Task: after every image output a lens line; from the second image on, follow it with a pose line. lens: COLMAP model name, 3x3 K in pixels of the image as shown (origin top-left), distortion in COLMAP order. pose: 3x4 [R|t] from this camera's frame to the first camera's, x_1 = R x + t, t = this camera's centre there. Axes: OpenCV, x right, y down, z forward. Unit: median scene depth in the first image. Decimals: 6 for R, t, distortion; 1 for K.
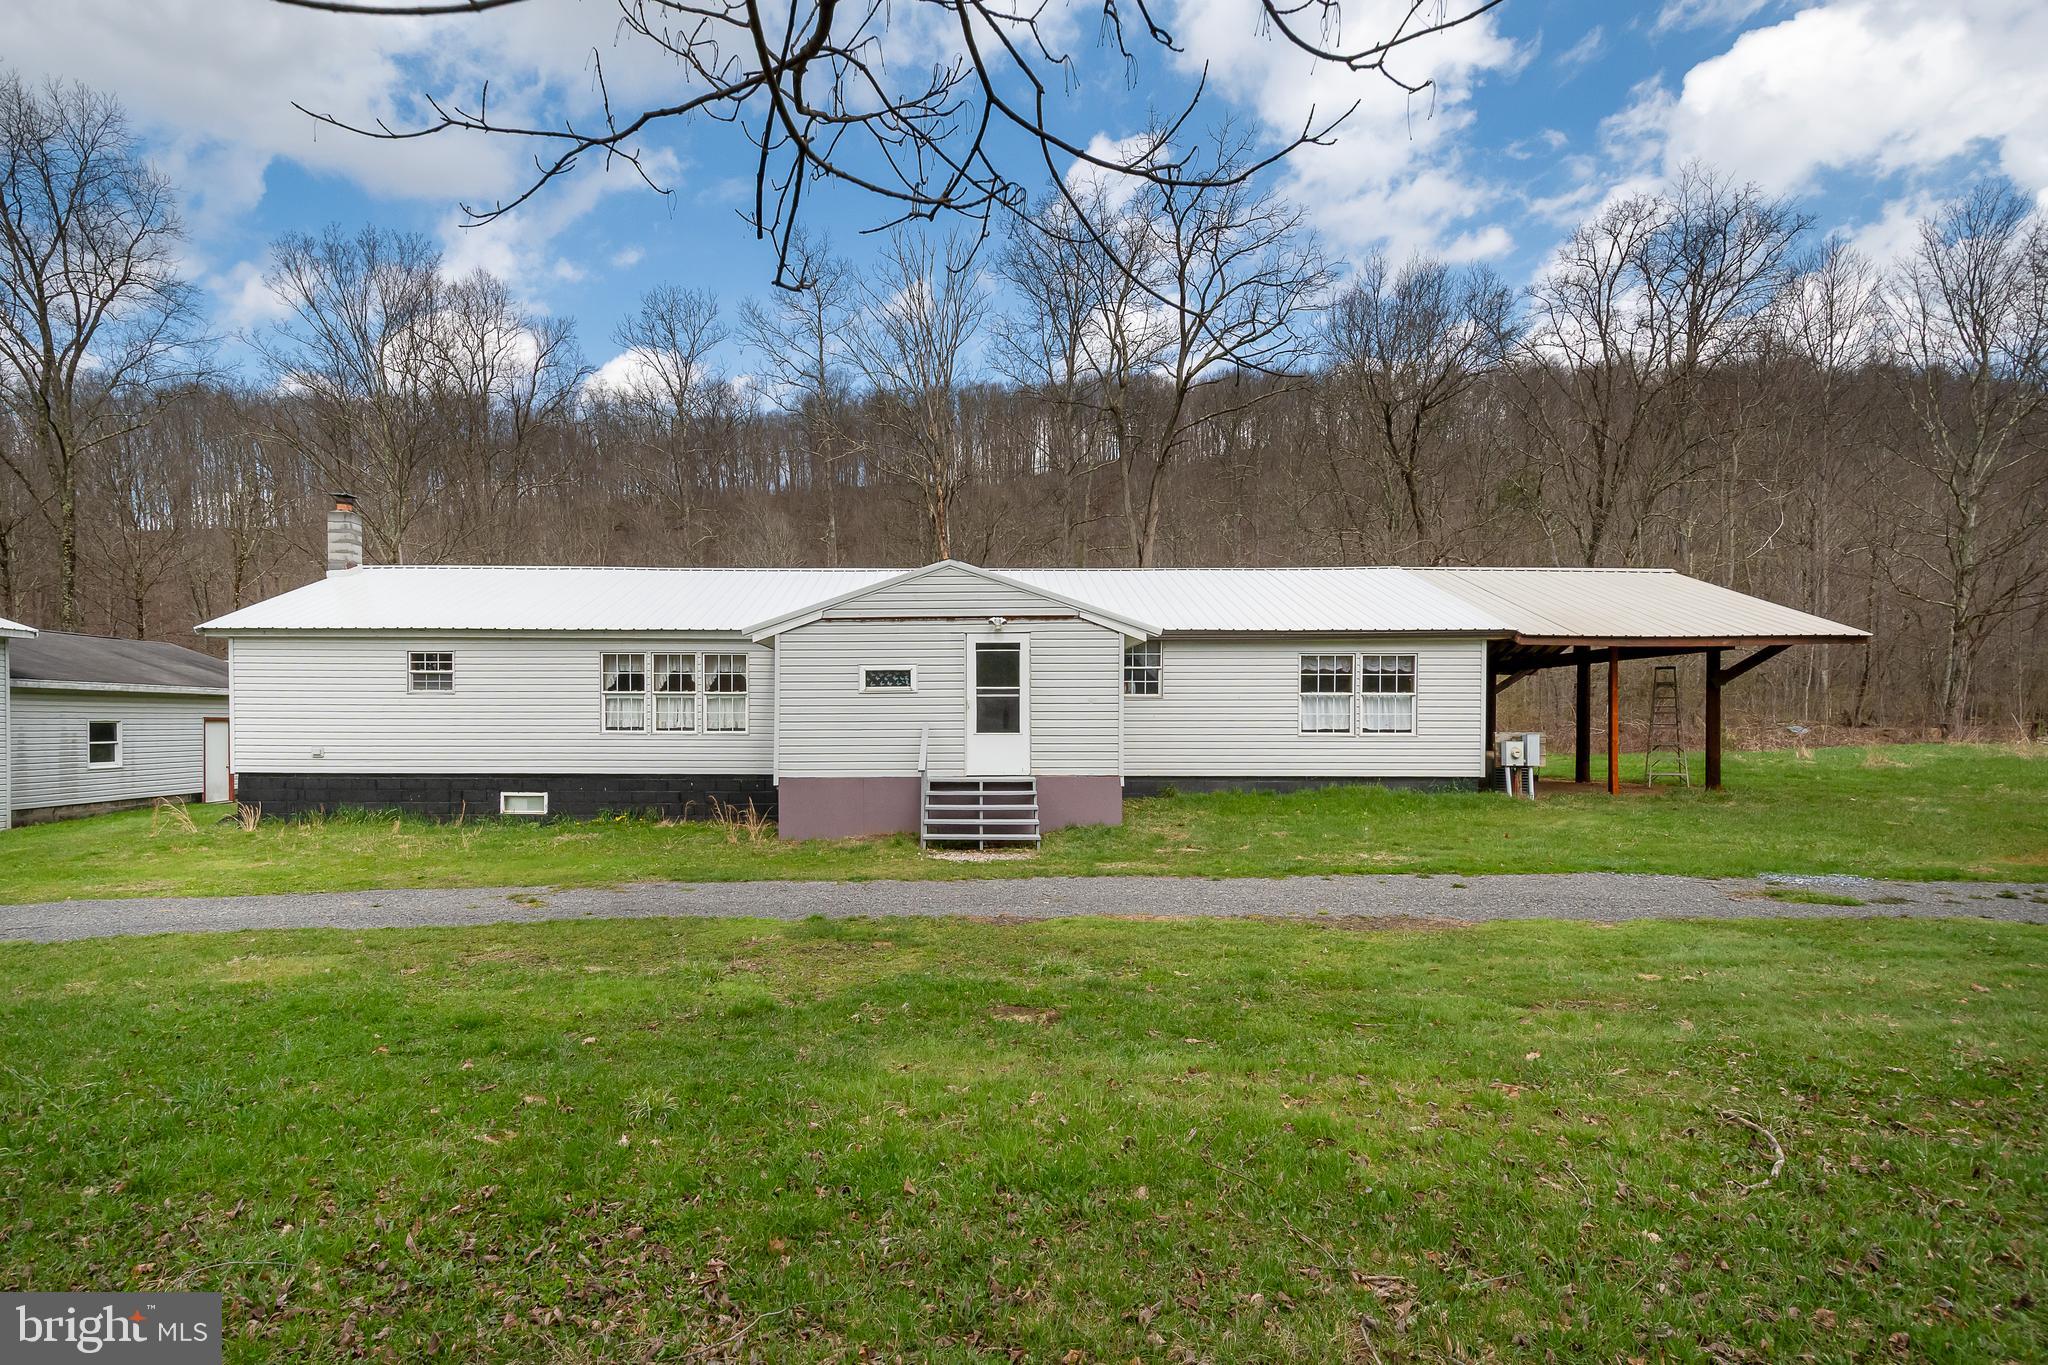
lens RADIAL K [[961.0, 0, 969.5], [0, 961.0, 718.6], [0, 0, 1]] dist [0.008467, -0.000047]
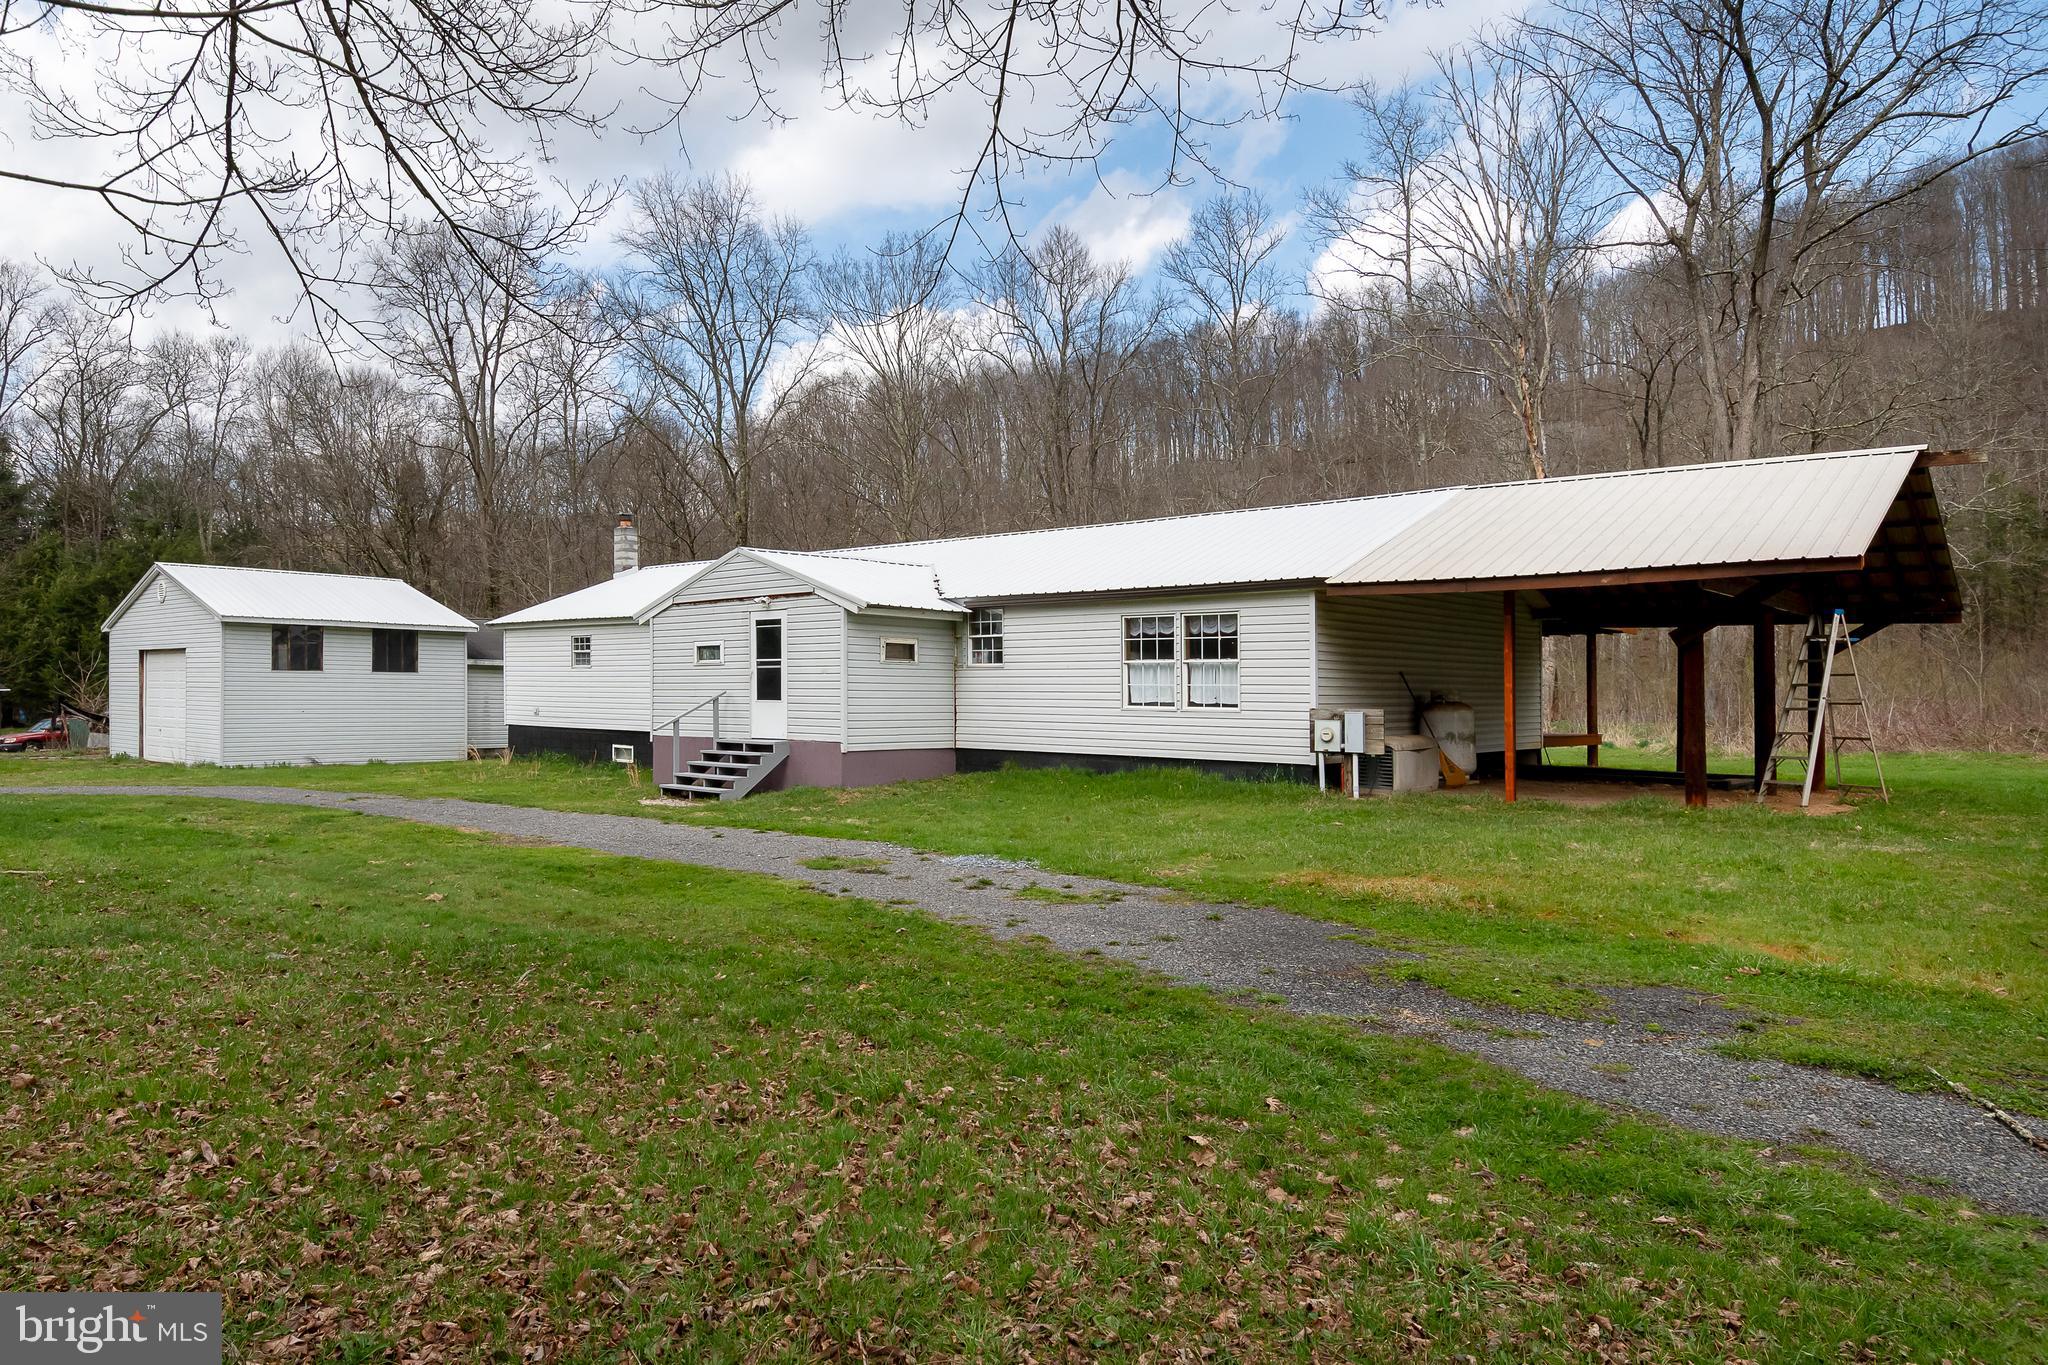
lens RADIAL K [[1241.5, 0, 1024.0], [0, 1241.5, 682.5], [0, 0, 1]] dist [0.004063, 0.001707]
pose [[0.772340, 0.001106, -0.635208, 0.994803], [-0.006720, 0.999957, -0.006430, 0.001249], [0.635174, 0.009235, 0.772314, 0.067493]]
